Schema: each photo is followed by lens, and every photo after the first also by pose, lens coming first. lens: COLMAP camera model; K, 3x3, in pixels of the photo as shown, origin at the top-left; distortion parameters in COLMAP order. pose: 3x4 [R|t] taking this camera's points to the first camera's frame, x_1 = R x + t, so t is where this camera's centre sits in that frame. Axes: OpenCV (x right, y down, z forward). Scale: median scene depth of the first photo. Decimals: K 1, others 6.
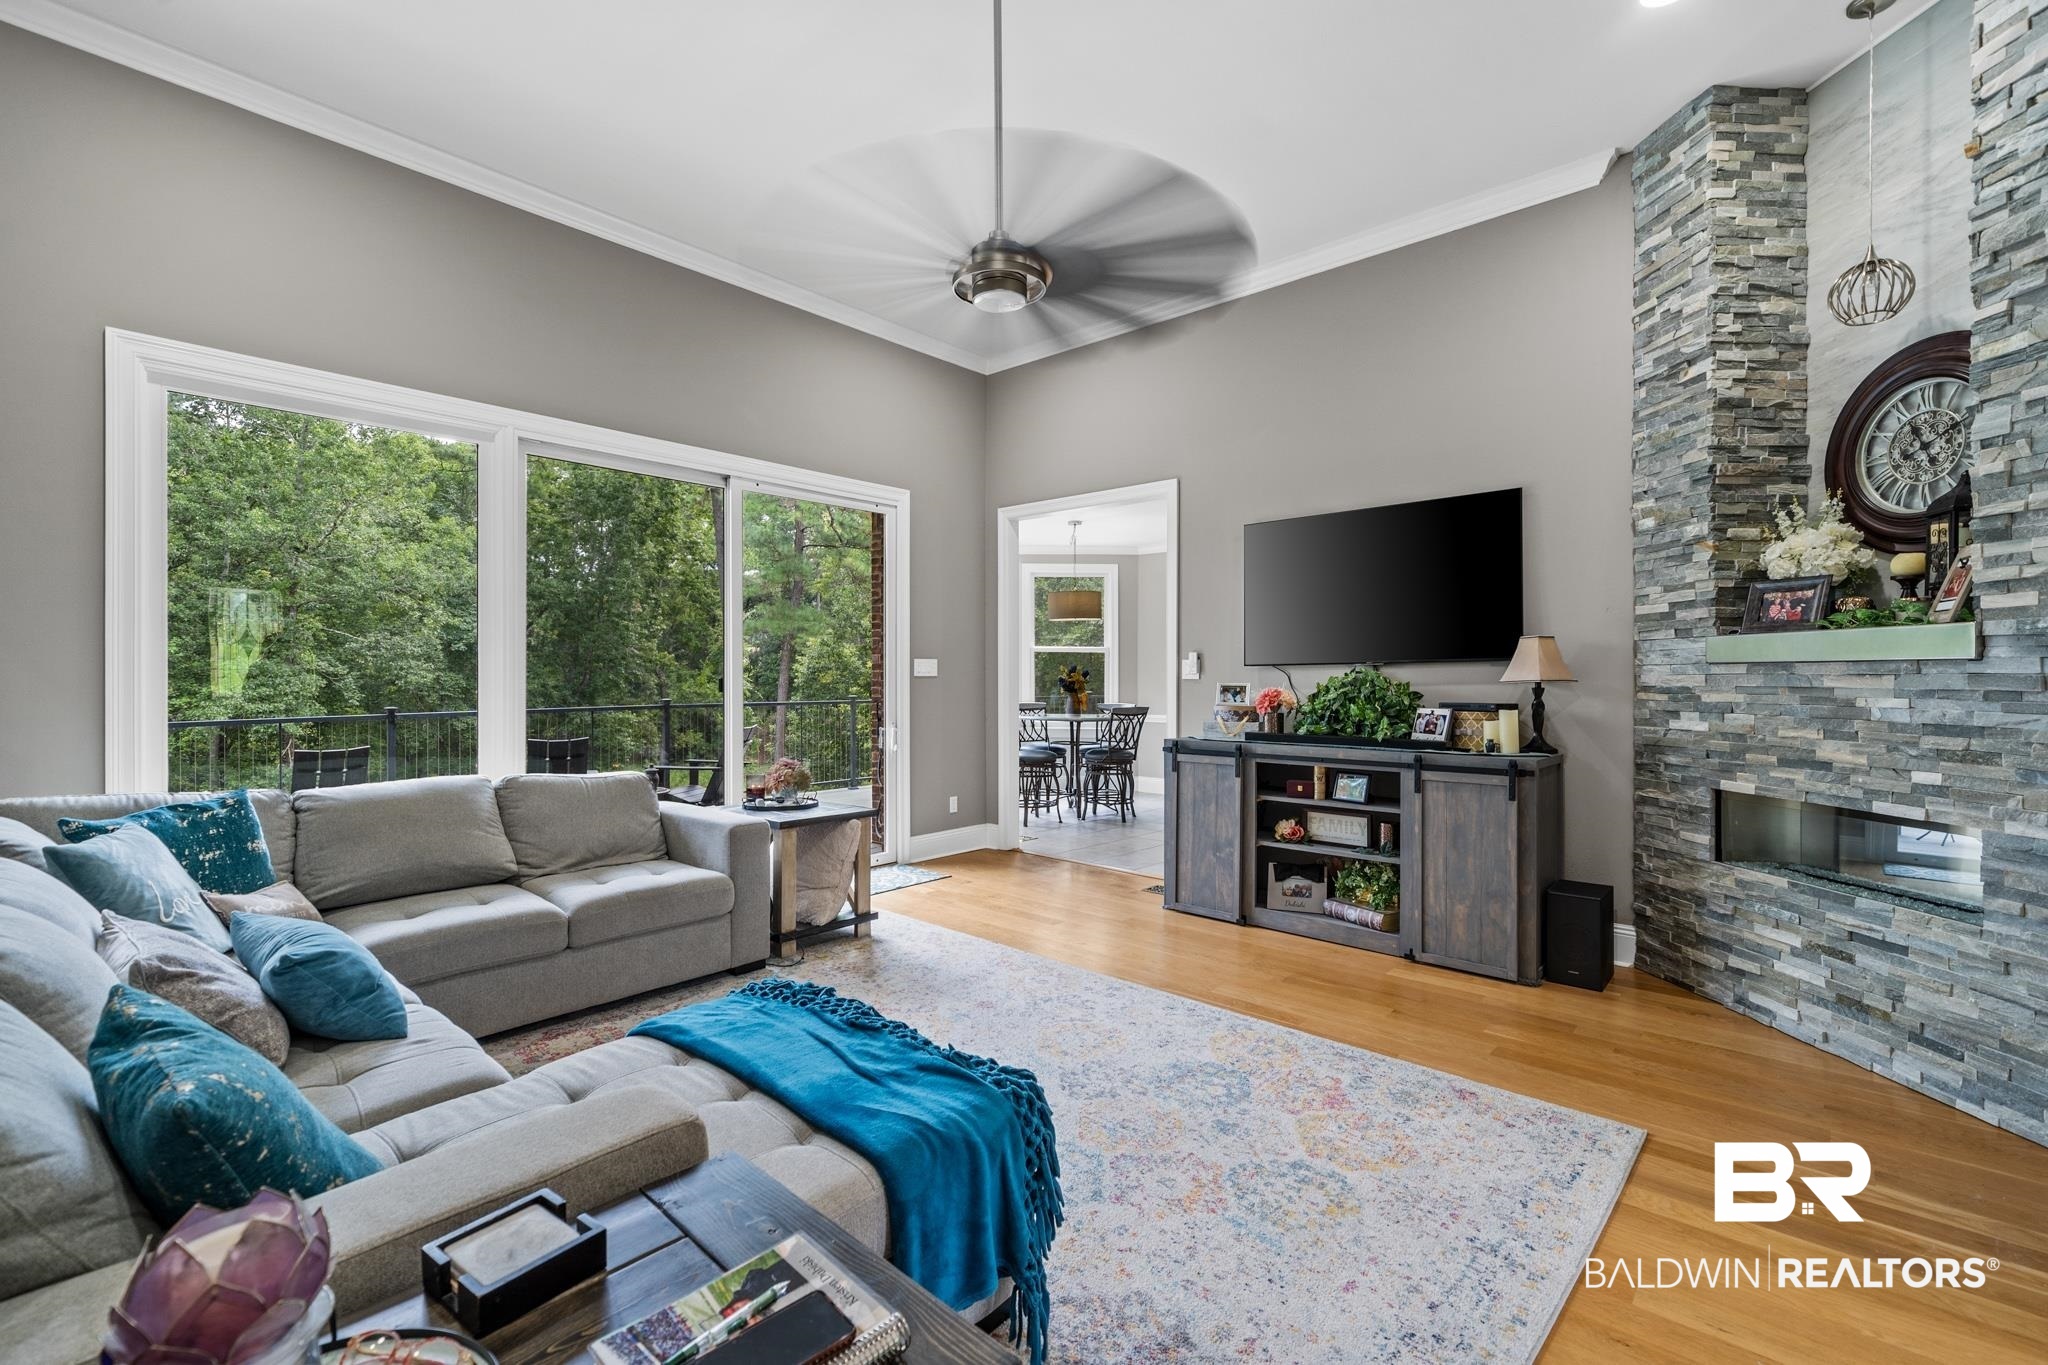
lens RADIAL K [[887.7, 0, 1020.0], [0, 887.7, 676.4], [0, 0, 1]] dist [-0.000637, -0.000040]
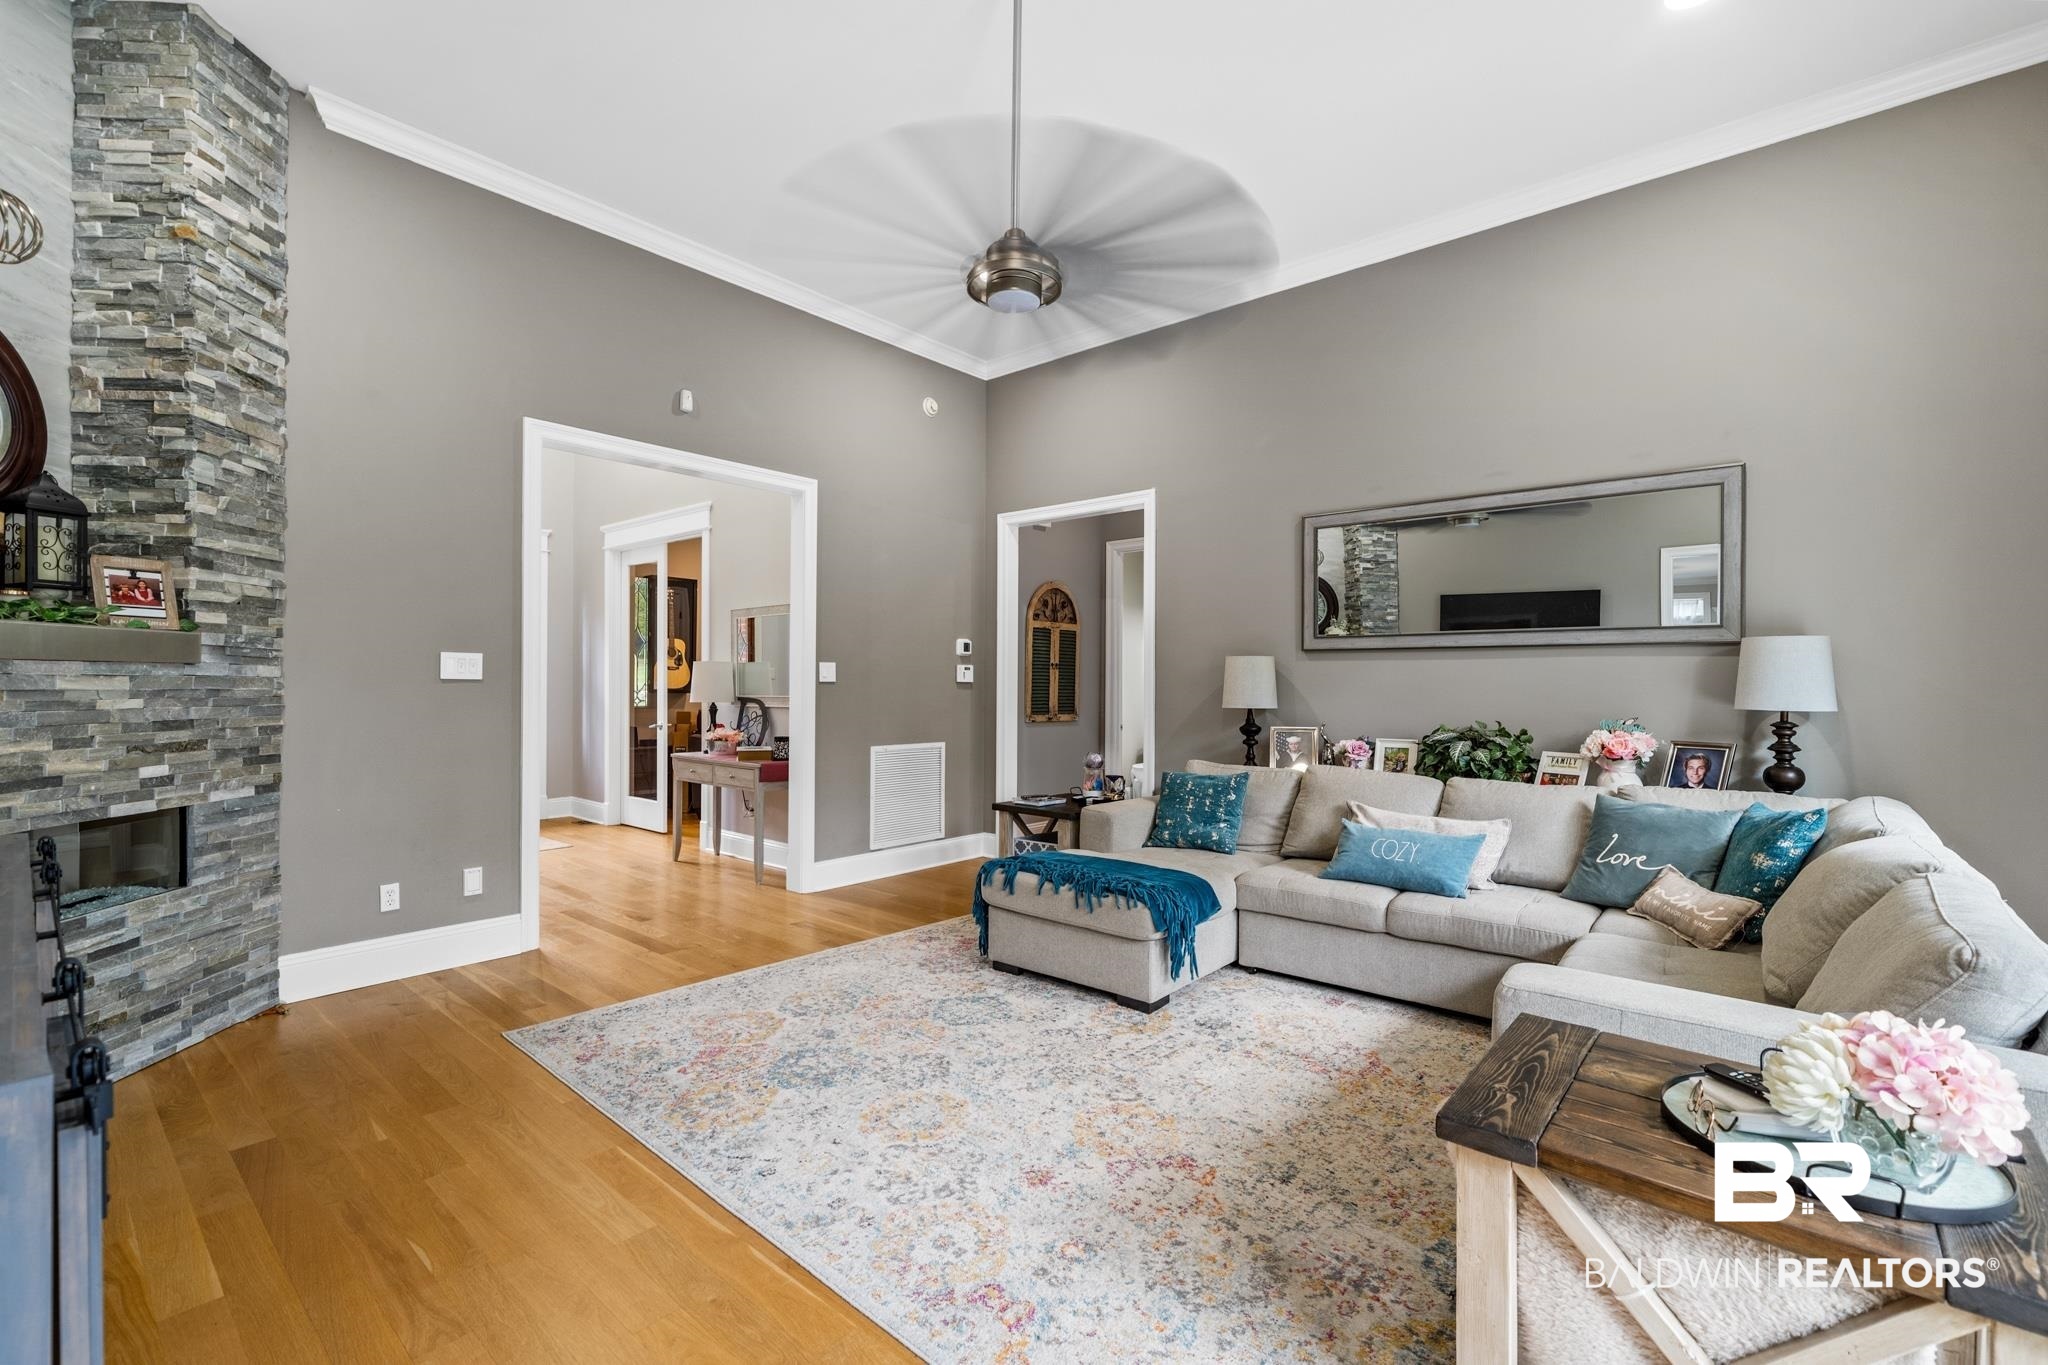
lens RADIAL K [[887.7, 0, 1025.9], [0, 887.7, 683.0], [0, 0, 1]] dist [-0.000637, -0.000040]
pose [[-0.999504, -0.004845, -0.031114, -0.008950], [-0.004864, 0.999988, 0.000534, 0.000795], [0.031111, 0.000685, -0.999516, 2.042512]]
